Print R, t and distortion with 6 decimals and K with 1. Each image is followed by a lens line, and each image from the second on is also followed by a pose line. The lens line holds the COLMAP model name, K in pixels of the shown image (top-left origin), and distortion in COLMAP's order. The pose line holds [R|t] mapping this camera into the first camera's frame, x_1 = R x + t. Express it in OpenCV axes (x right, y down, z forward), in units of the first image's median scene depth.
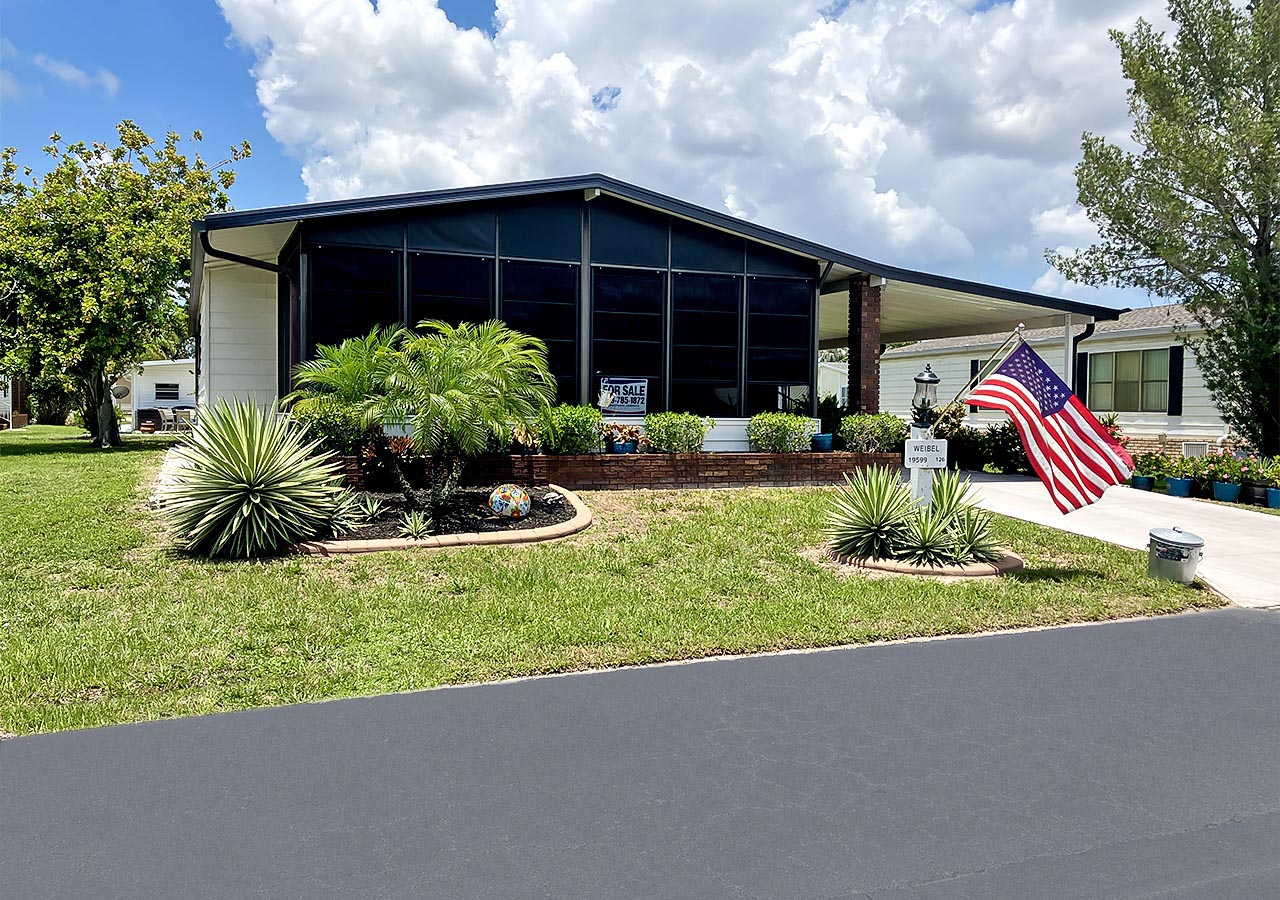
lens RADIAL K [[1062.4, 0, 636.0], [0, 1062.4, 445.8], [0, 0, 1]] dist [-0.015093, -0.006125]
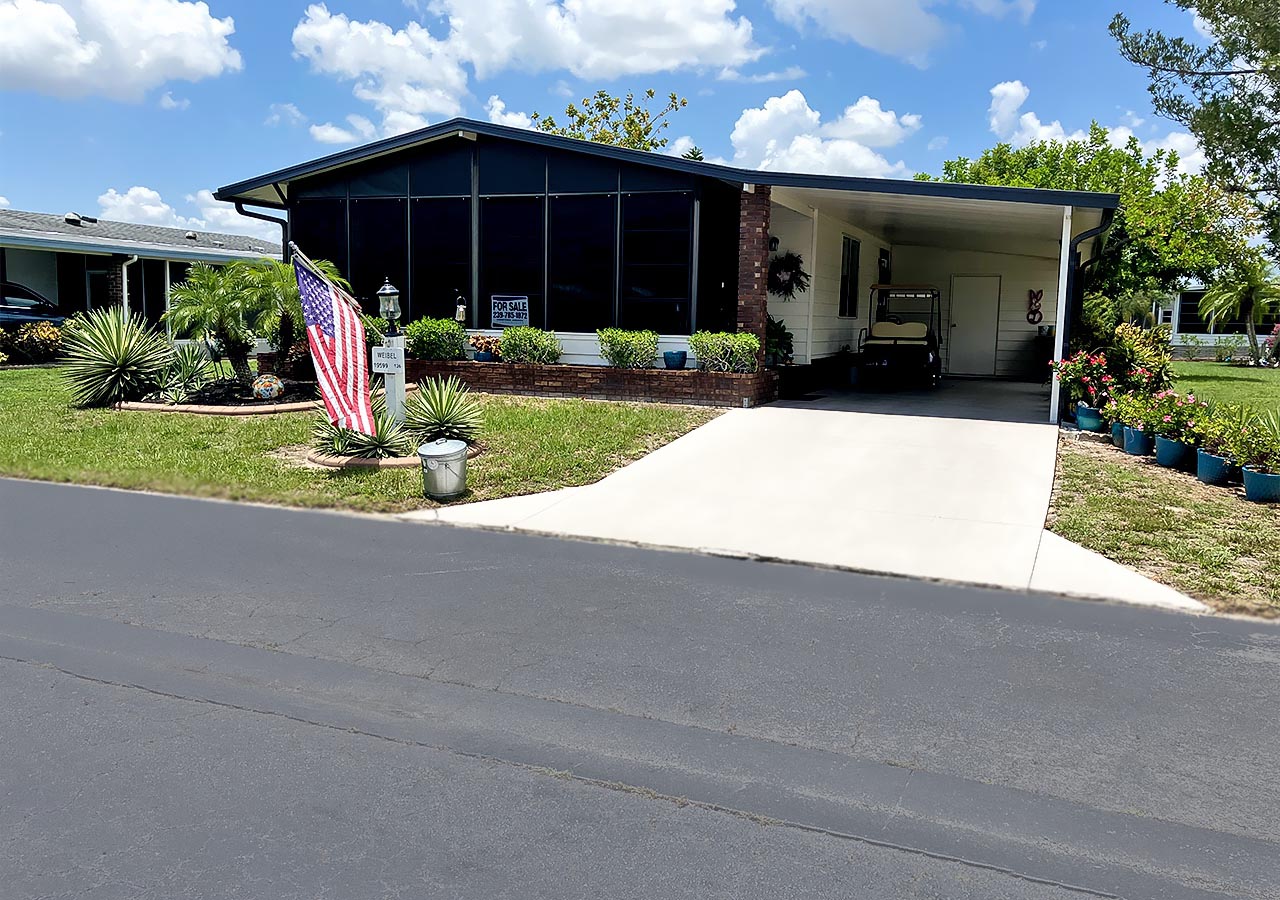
lens RADIAL K [[1062.4, 0, 636.9], [0, 1062.4, 455.4], [0, 0, 1]] dist [-0.015093, -0.006125]
pose [[0.700439, 0.095698, -0.707267, 0.898933], [-0.041528, 0.994756, 0.093470, -0.005747], [0.712503, -0.036098, 0.700740, 0.297825]]
